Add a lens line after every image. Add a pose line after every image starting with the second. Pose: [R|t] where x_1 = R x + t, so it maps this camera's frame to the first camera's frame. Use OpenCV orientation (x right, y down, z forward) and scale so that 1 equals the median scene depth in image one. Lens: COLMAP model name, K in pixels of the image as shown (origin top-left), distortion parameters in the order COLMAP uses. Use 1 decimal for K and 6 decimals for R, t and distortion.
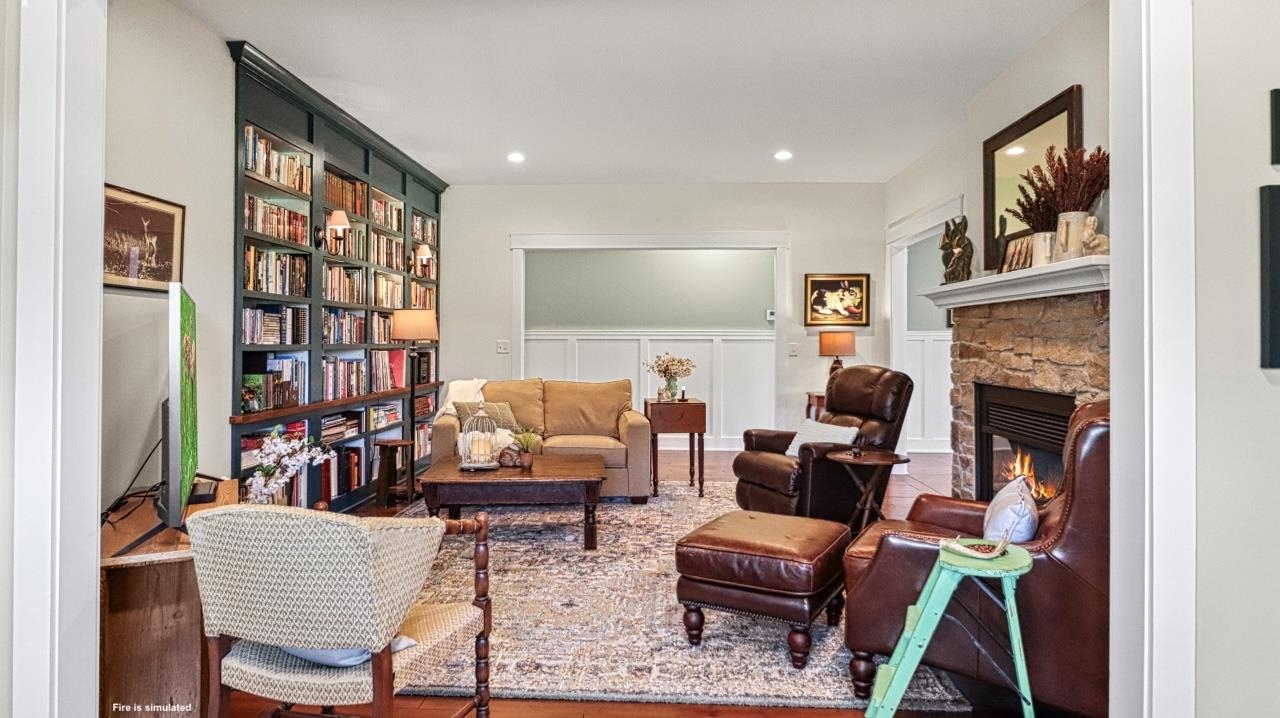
lens RADIAL K [[751.7, 0, 637.3], [0, 751.7, 334.6], [0, 0, 1]] dist [-0.003572, 0.000427]
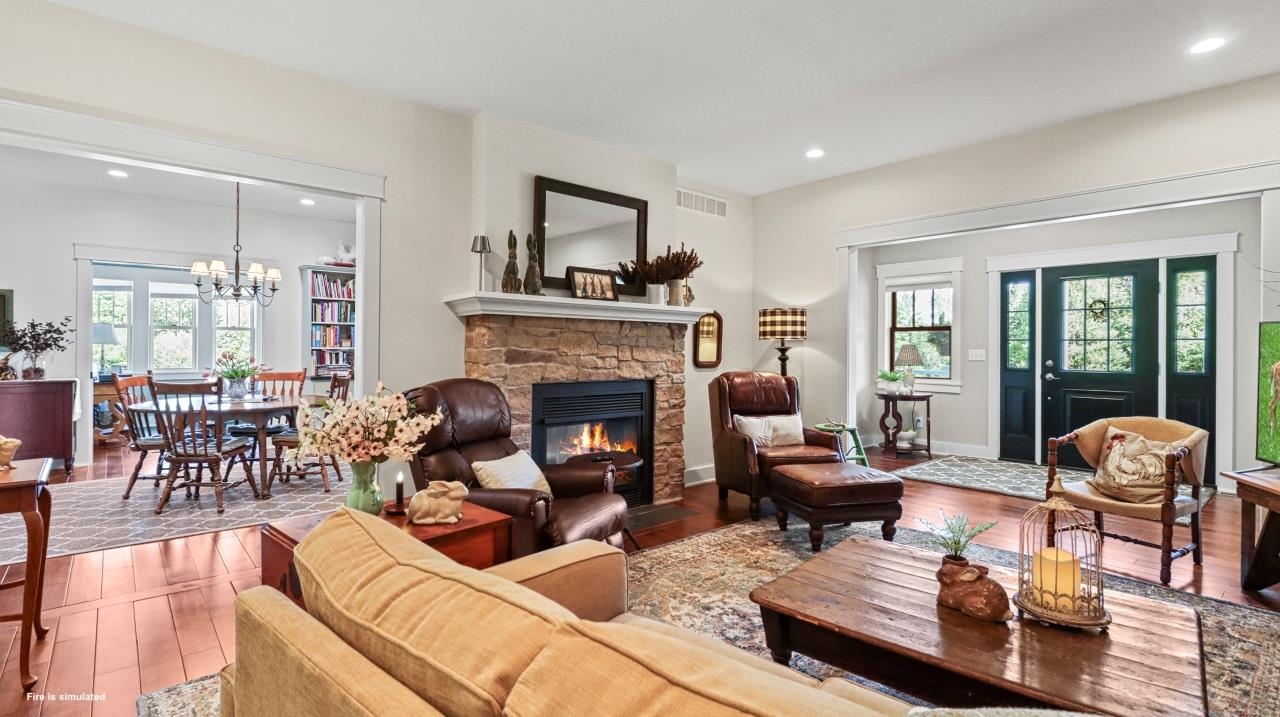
lens RADIAL K [[591.7, 0, 635.0], [0, 591.7, 344.6], [0, 0, 1]] dist [0.000396, -0.000624]
pose [[-0.700166, -0.003961, 0.713969, -0.279354], [-0.015624, 0.999830, -0.009775, 0.009873], [-0.713809, -0.017999, -0.700109, 1.424577]]
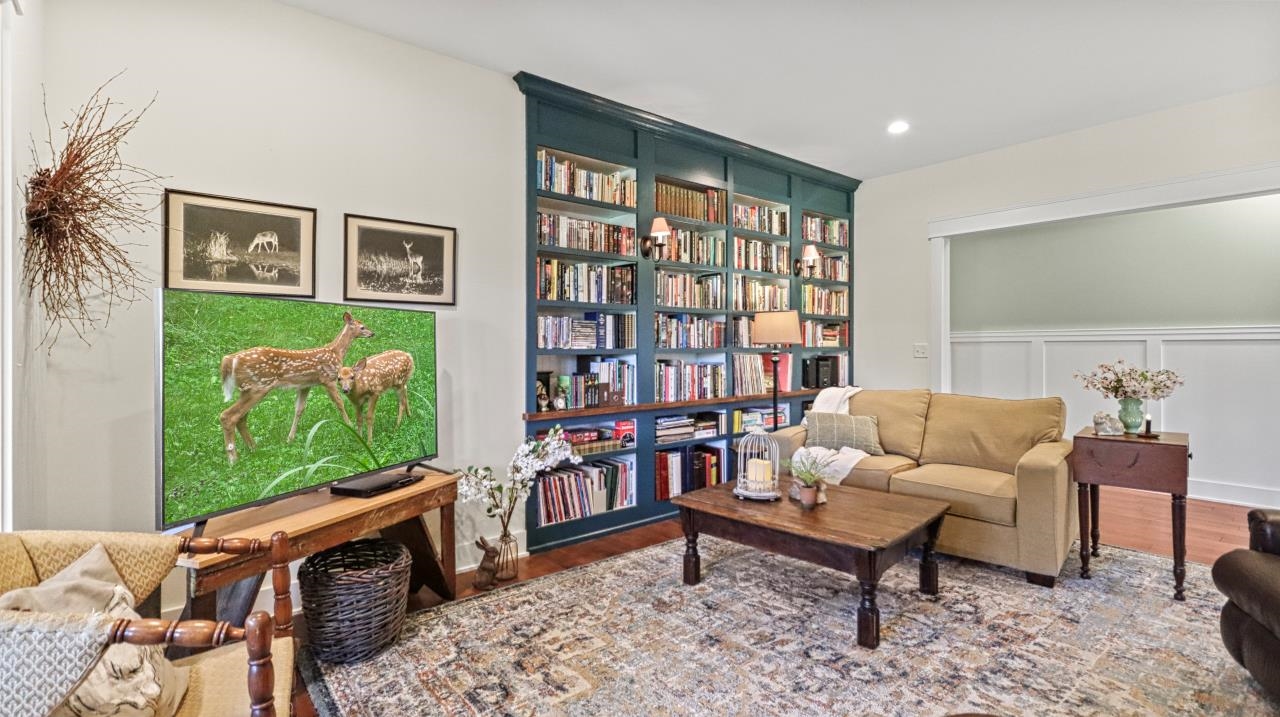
lens RADIAL K [[591.7, 0, 635.0], [0, 591.7, 344.6], [0, 0, 1]] dist [0.000396, -0.000624]
pose [[0.665227, -0.005818, -0.746618, 0.186805], [0.011552, 0.999930, 0.002501, 0.005369], [0.746552, -0.010289, 0.665248, 0.445347]]
